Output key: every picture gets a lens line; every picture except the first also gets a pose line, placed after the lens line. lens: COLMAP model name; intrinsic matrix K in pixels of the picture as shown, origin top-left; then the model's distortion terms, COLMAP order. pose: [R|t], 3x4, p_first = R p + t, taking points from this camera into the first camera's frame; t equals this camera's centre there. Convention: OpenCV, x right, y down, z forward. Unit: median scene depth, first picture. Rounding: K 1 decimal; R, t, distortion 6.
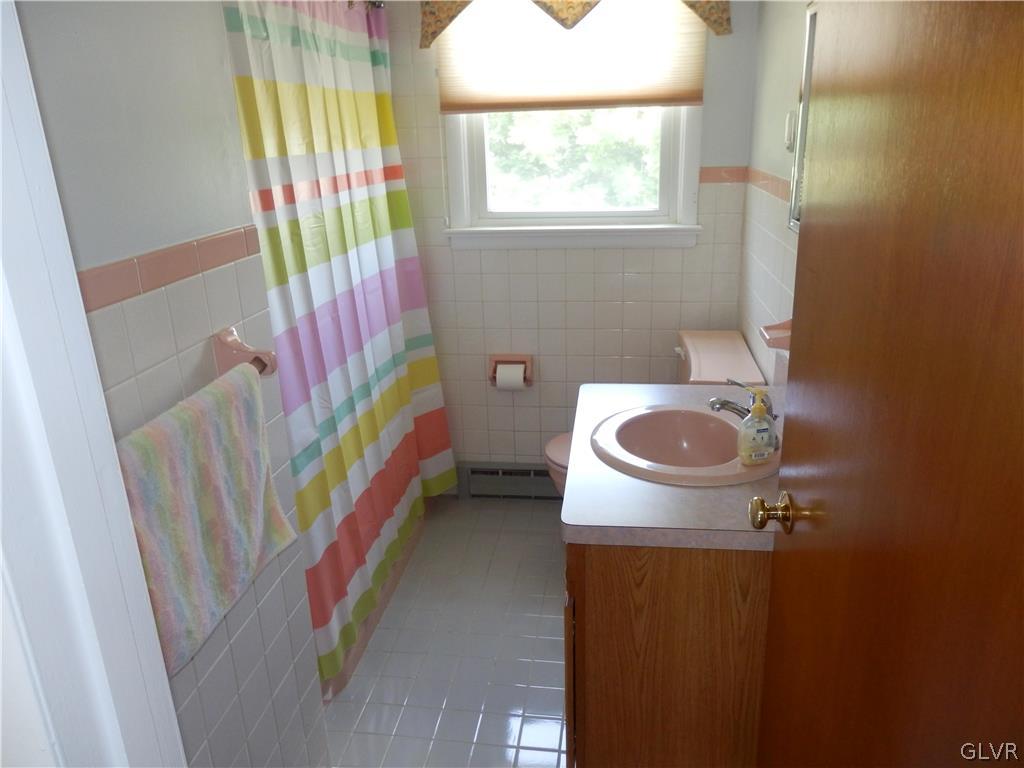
lens RADIAL K [[756.7, 0, 515.1], [0, 756.7, 380.6], [0, 0, 1]] dist [-0.004174, 0.005135]
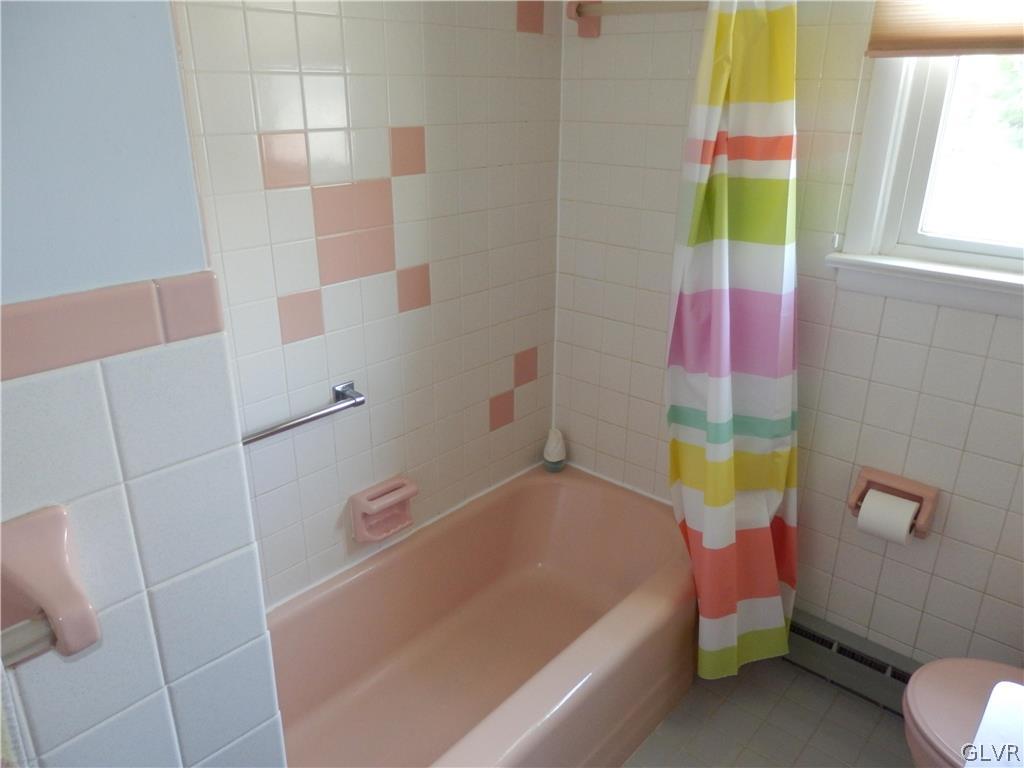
lens RADIAL K [[756.7, 0, 514.1], [0, 756.7, 388.6], [0, 0, 1]] dist [-0.004174, 0.005135]
pose [[0.835702, 0.232733, -0.497431, 0.021180], [-0.202629, 0.972528, 0.114591, -0.111689], [0.510435, 0.005030, 0.859902, 0.348060]]
